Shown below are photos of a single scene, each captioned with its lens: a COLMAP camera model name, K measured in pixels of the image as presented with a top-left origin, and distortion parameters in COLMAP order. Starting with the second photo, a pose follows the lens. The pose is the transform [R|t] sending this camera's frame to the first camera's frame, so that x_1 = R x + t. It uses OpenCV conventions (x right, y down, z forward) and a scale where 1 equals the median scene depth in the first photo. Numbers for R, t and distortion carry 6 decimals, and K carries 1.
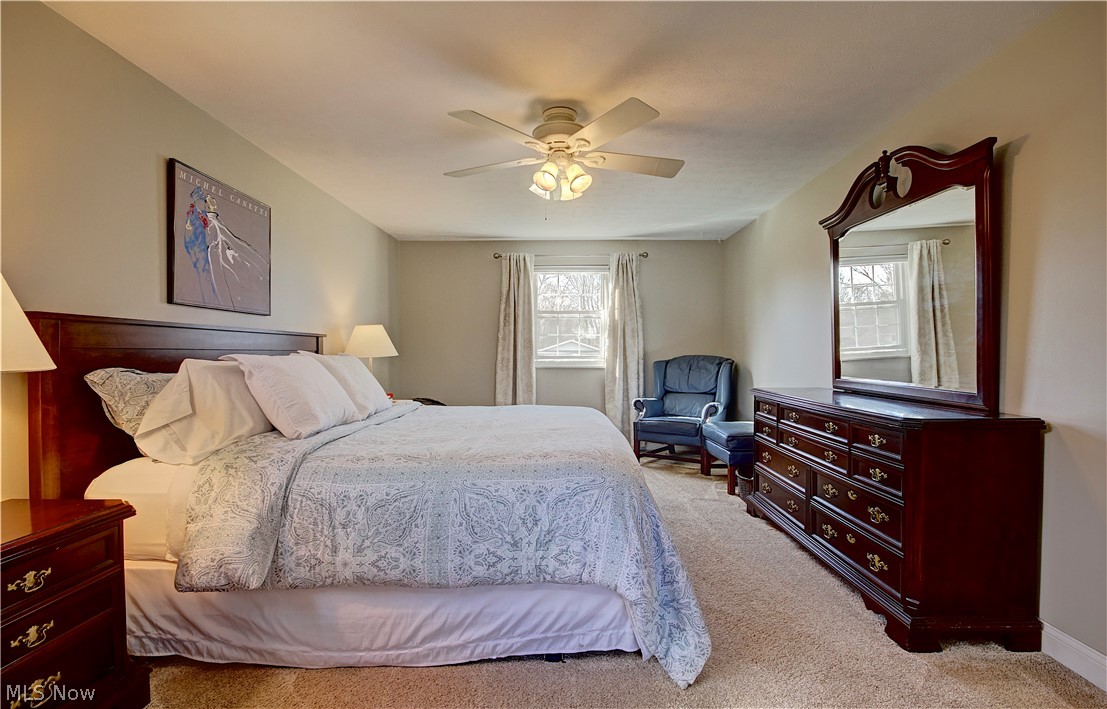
lens RADIAL K [[518.0, 0, 556.6], [0, 518.0, 353.0], [0, 0, 1]] dist [0.002694, 0.000104]
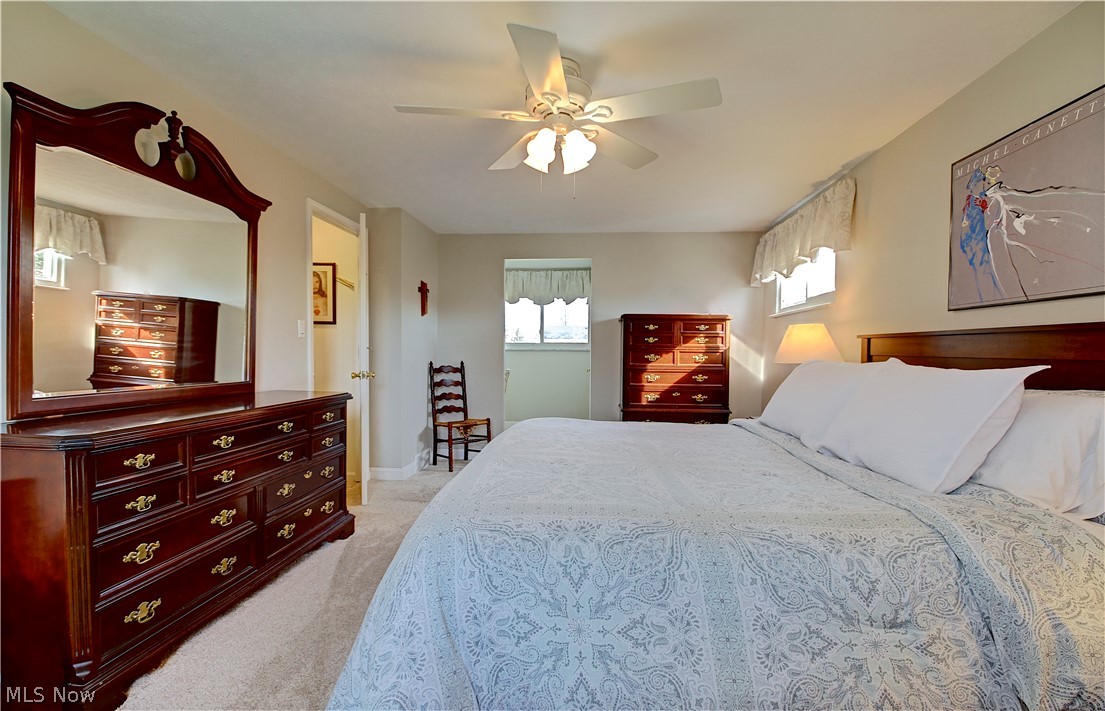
lens RADIAL K [[517.1, 0, 553.8], [0, 517.1, 357.6], [0, 0, 1]] dist [0.002694, 0.000104]
pose [[-0.996785, -0.013347, 0.079006, -0.058366], [-0.012033, 0.999782, 0.017085, -0.012726], [-0.079217, 0.016080, -0.996728, 1.866215]]
